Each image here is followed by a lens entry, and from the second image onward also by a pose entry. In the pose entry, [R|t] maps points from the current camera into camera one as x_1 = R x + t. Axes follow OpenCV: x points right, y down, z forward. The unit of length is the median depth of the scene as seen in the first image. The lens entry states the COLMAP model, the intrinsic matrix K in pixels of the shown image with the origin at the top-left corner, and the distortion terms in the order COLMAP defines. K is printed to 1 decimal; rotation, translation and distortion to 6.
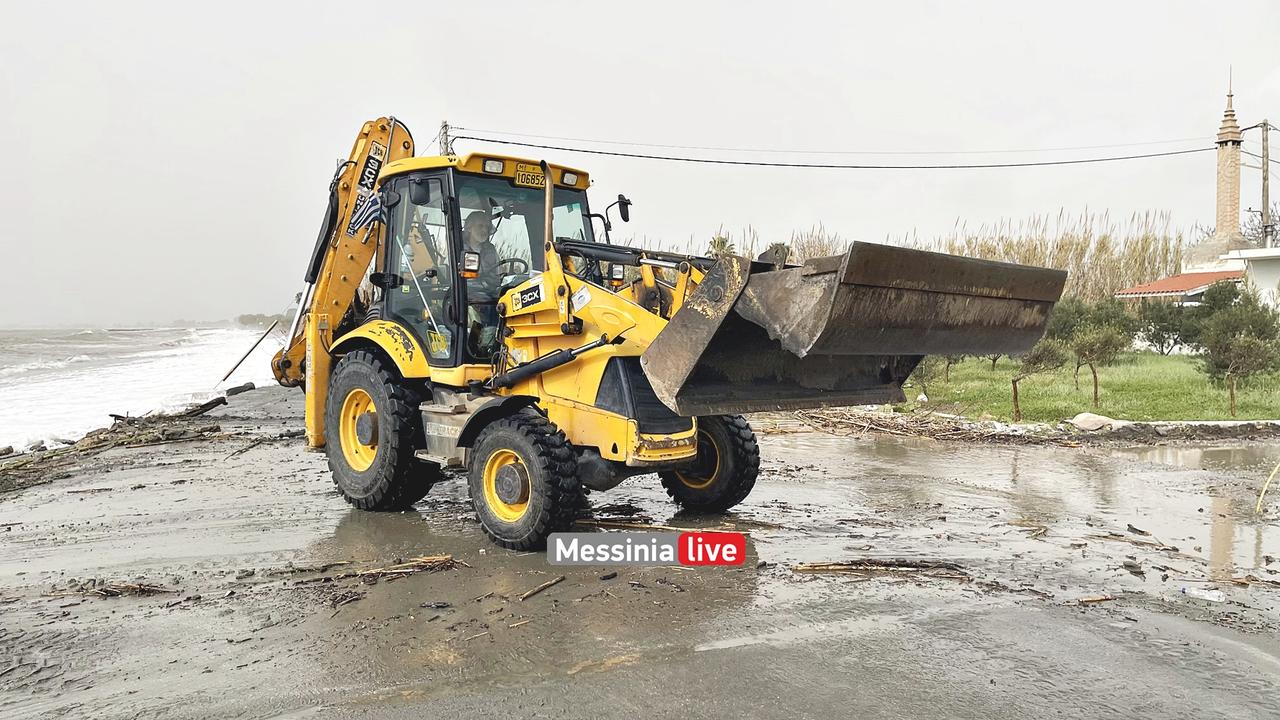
lens RADIAL K [[983.7, 0, 647.4], [0, 983.7, 366.7], [0, 0, 1]] dist [0.075295, -0.109259]
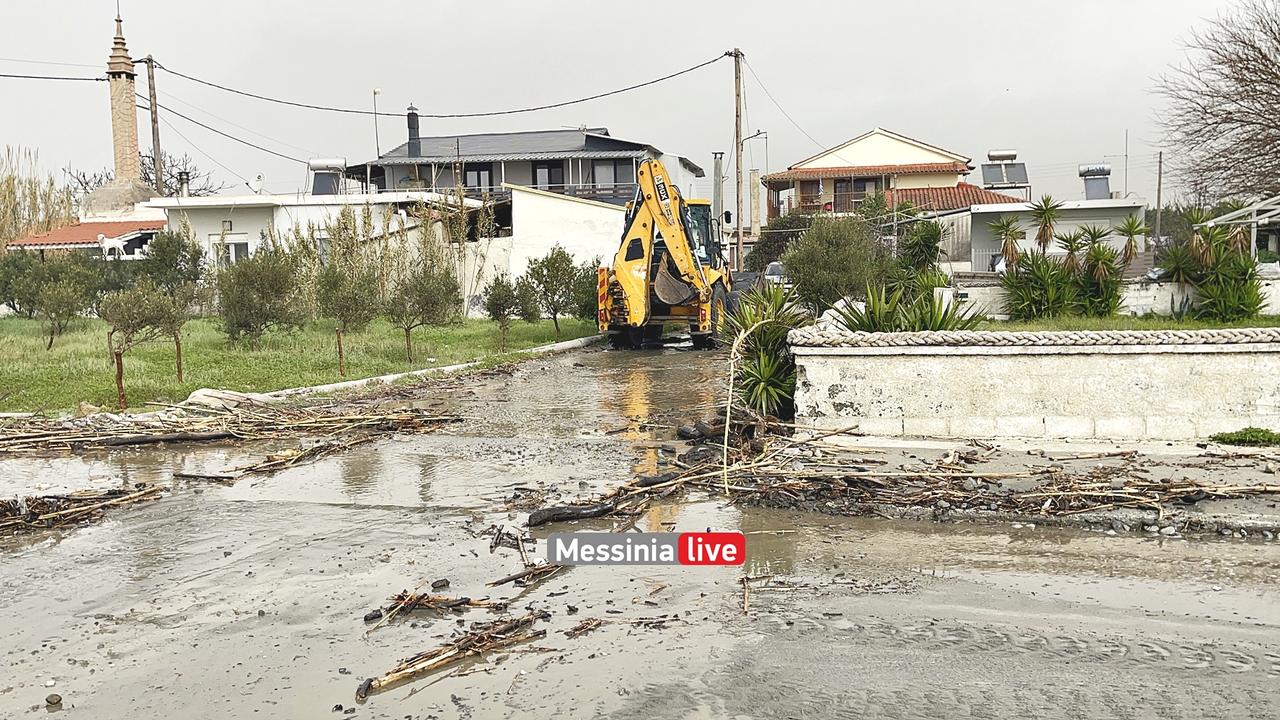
lens RADIAL K [[1119.3, 0, 636.4], [0, 1119.3, 358.0], [0, 0, 1]] dist [0.100868, -0.122728]
pose [[0.525366, -0.074782, 0.847584, -0.066413], [0.057715, 0.996968, 0.052188, -0.001882], [-0.848917, 0.021501, 0.528089, 0.113529]]
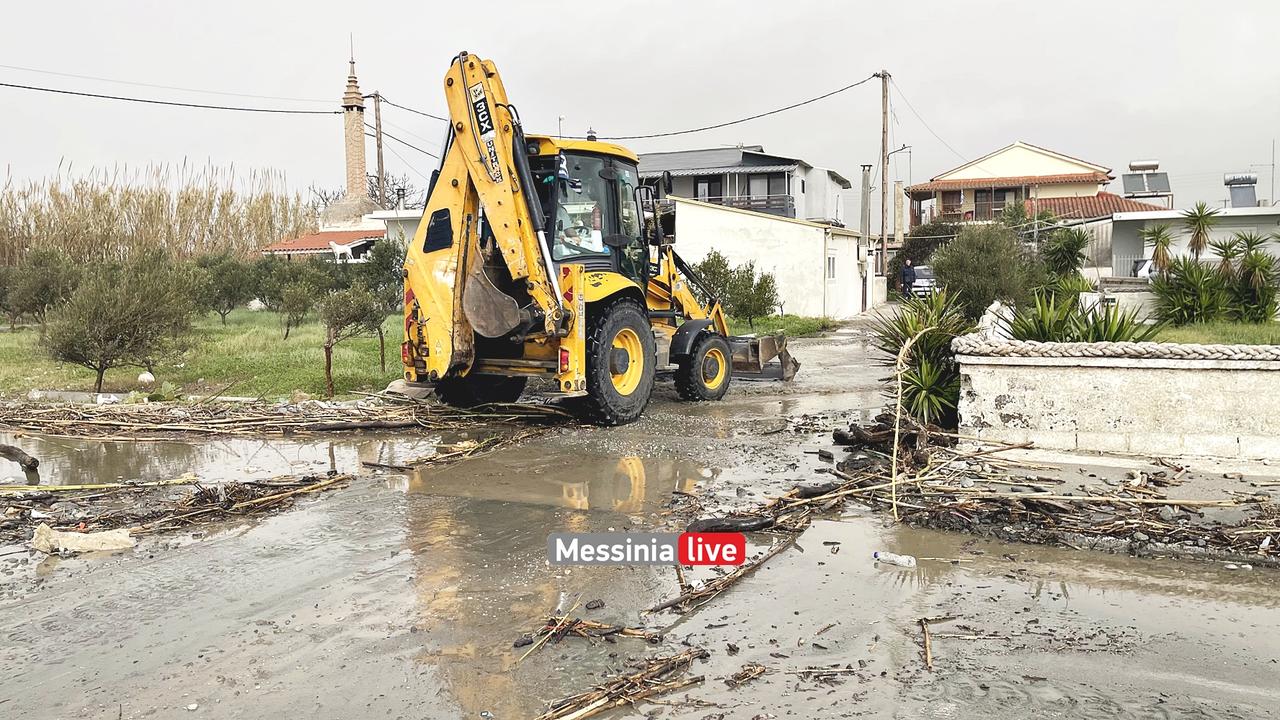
lens RADIAL K [[973.3, 0, 643.5], [0, 973.3, 343.9], [0, 0, 1]] dist [0.083804, -0.092626]
pose [[0.640785, -0.061648, 0.765242, -0.038196], [0.048275, 0.998034, 0.039978, -0.004208], [-0.766201, 0.011324, 0.642501, 0.135090]]
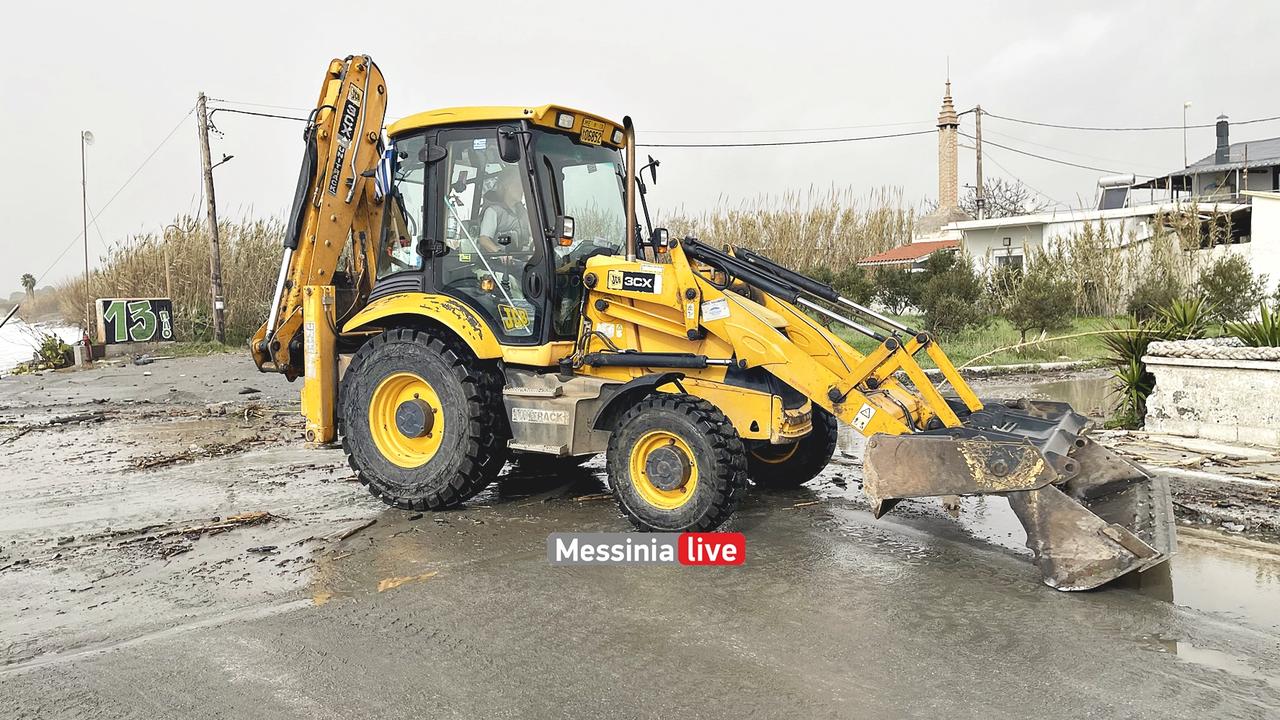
lens RADIAL K [[987.9, 0, 640.0], [0, 987.9, 360.0], [0, 0, 1]] dist [0.037714, -0.001097]
pose [[0.976897, -0.037878, 0.210327, -0.004131], [0.033694, 0.999157, 0.023444, 0.002139], [-0.211038, -0.015816, 0.977350, -0.039156]]
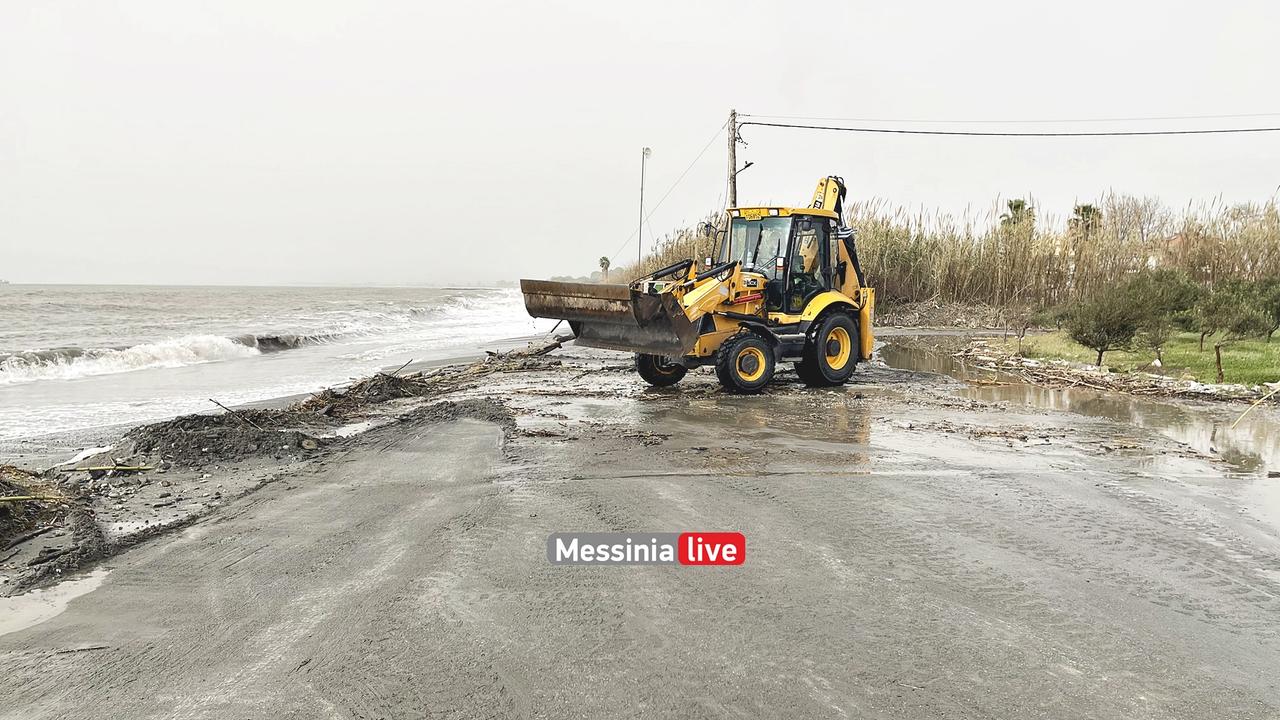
lens RADIAL K [[983.7, 0, 647.4], [0, 983.7, 366.7], [0, 0, 1]] dist [0.075295, -0.109259]
pose [[0.958288, 0.036762, -0.283429, 0.036843], [-0.026532, 0.998853, 0.039850, 0.004581], [0.284569, -0.030667, 0.958165, -0.138092]]
